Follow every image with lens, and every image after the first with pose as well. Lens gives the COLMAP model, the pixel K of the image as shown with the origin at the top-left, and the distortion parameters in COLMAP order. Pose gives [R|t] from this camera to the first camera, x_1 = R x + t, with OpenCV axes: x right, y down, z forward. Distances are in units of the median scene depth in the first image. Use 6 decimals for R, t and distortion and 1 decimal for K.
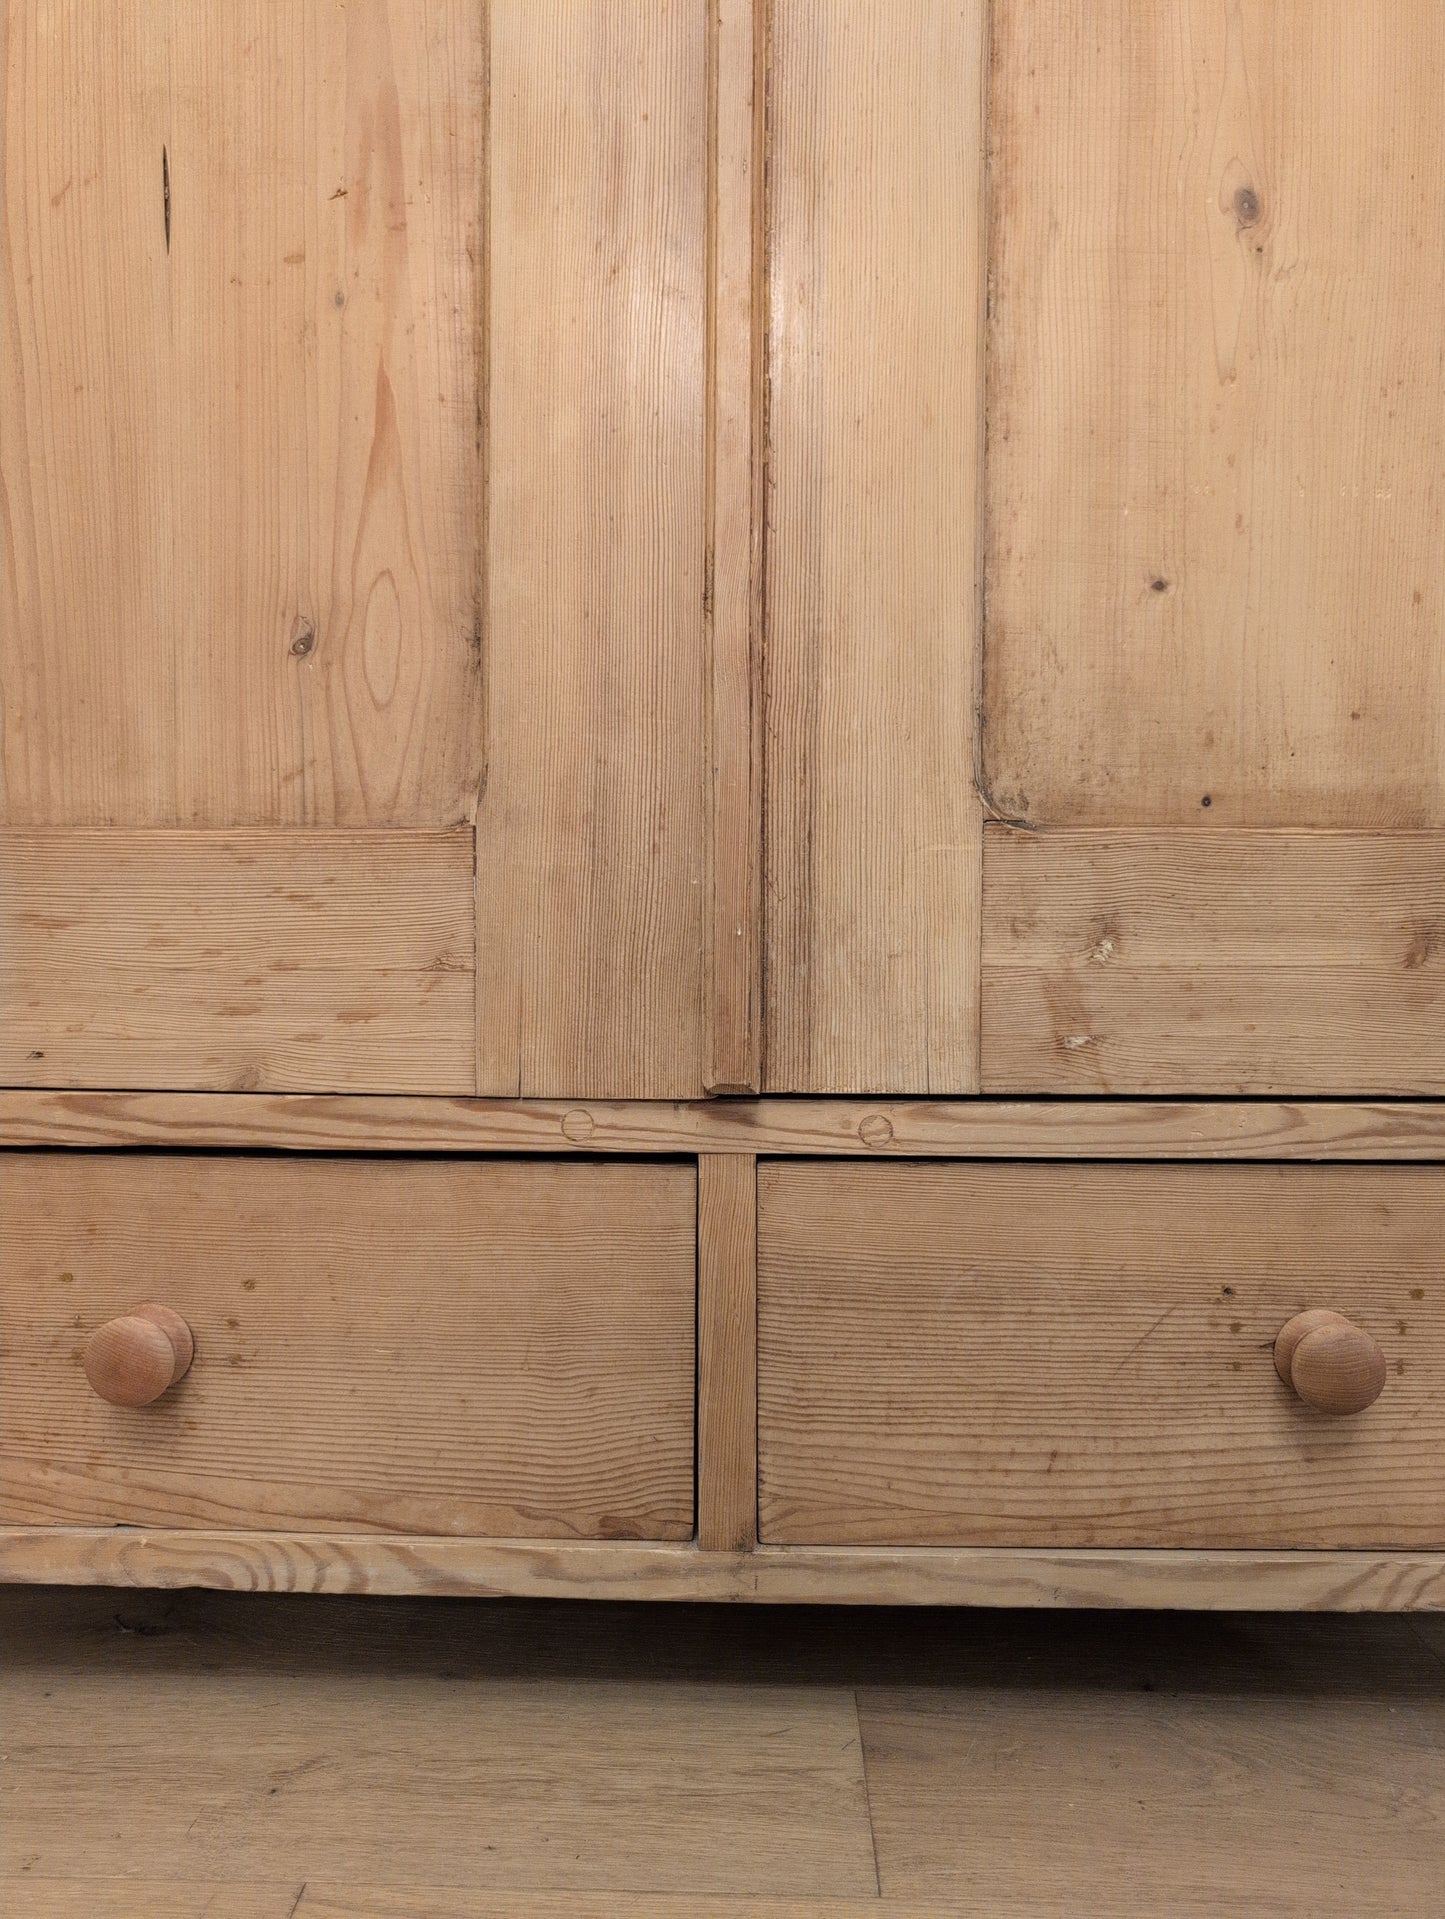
lens RADIAL K [[1395.0, 0, 722.5], [0, 1395.0, 959.5], [0, 0, 1]] dist [0.002752, -0.007621]
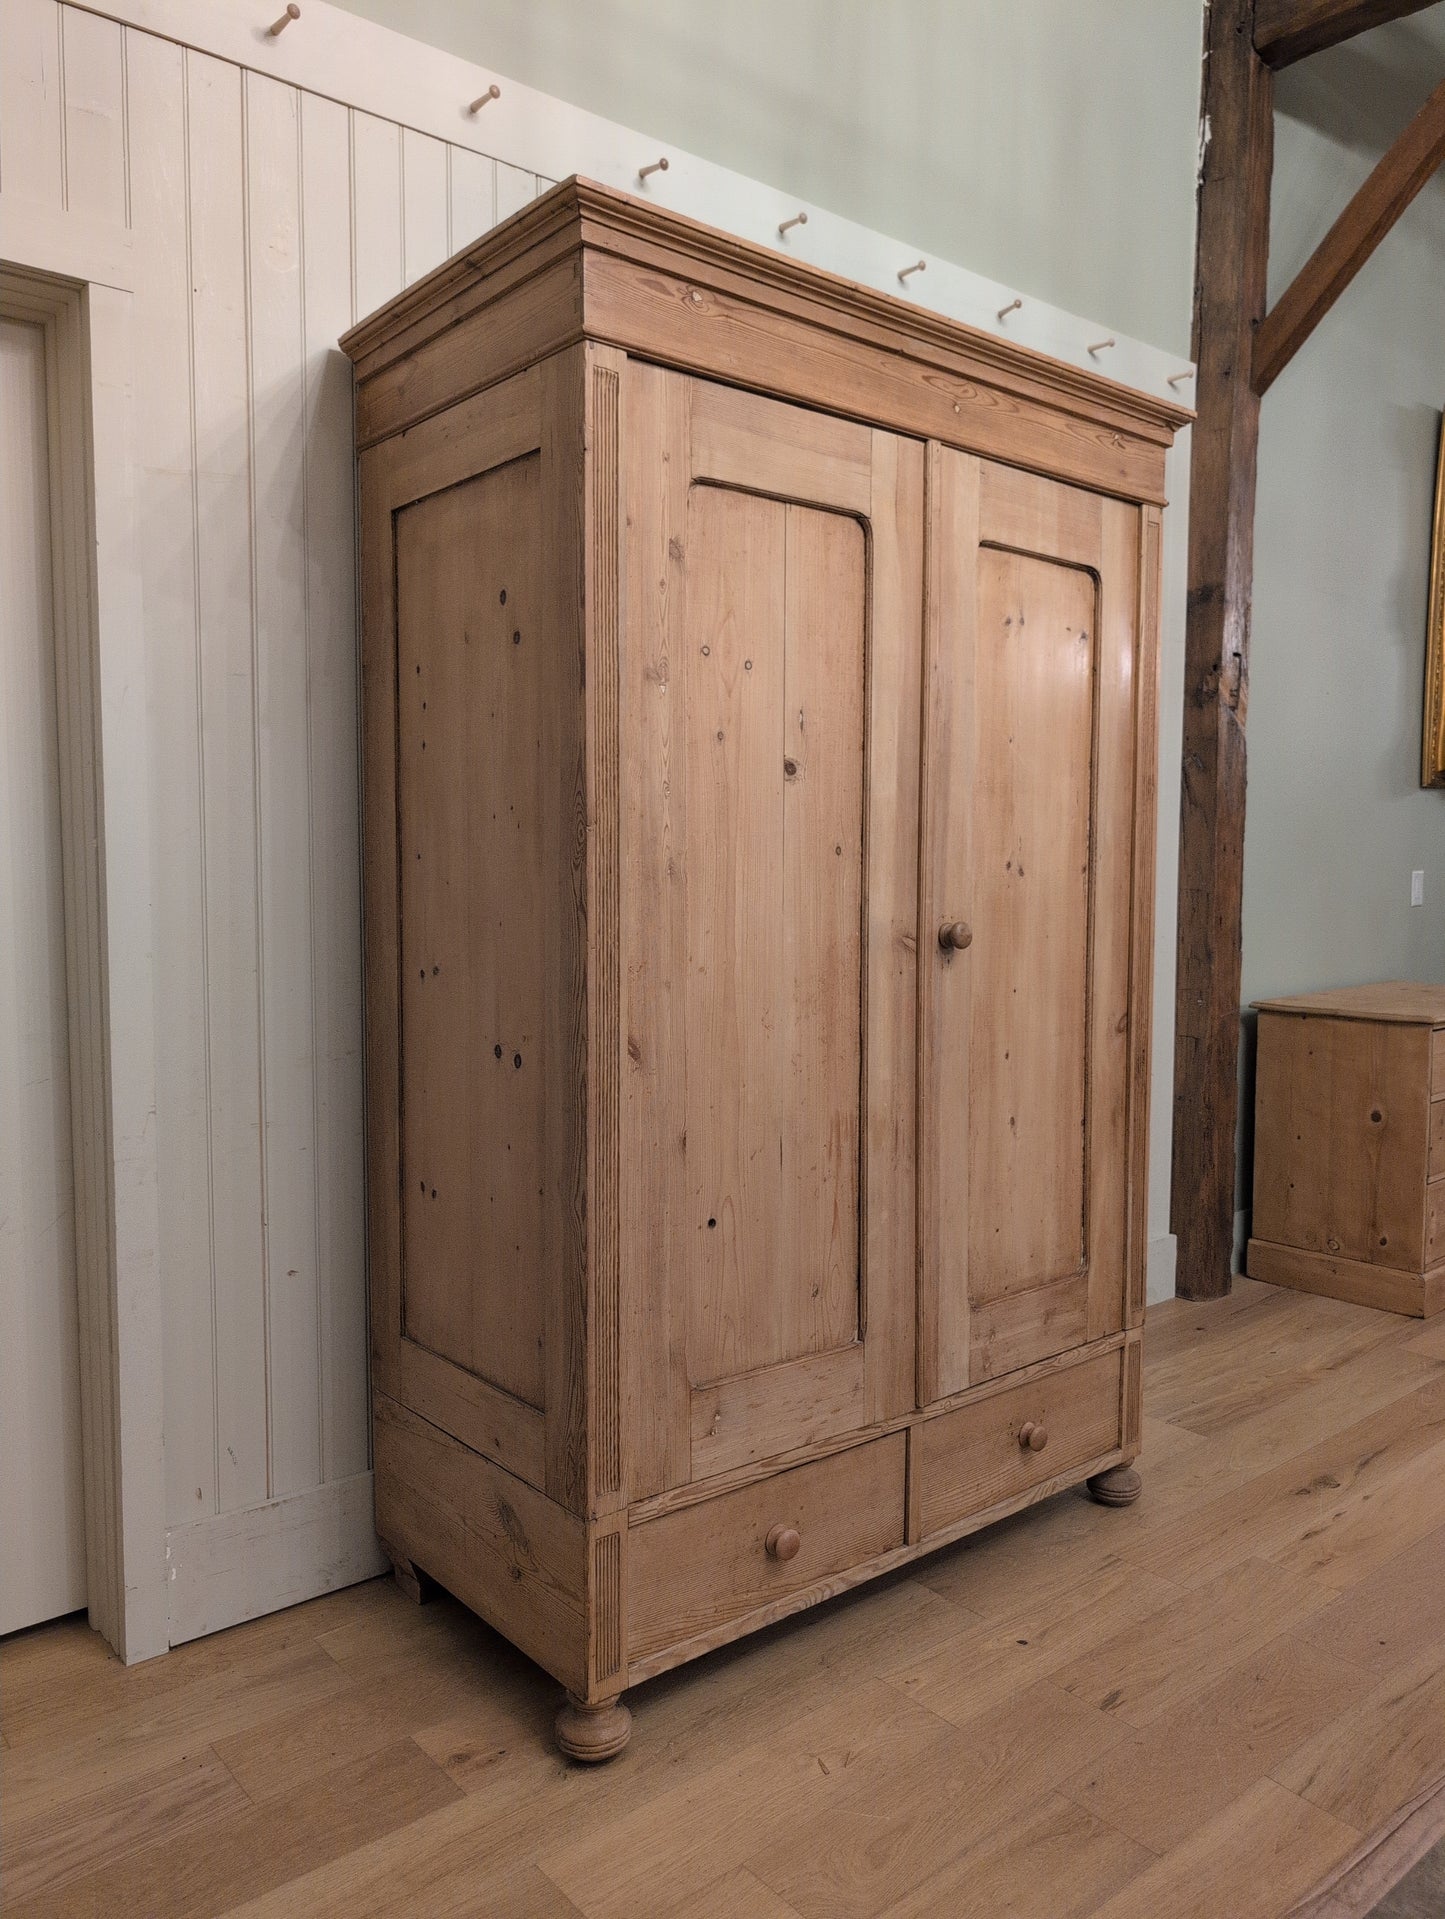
lens RADIAL K [[1395.0, 0, 722.5], [0, 1395.0, 959.5], [0, 0, 1]] dist [0.002752, -0.007621]
pose [[0.748919, -0.044579, 0.661160, -2.402665], [0.029777, 0.998991, 0.033628, -1.049356], [-0.661992, -0.005497, 0.749491, -1.120770]]
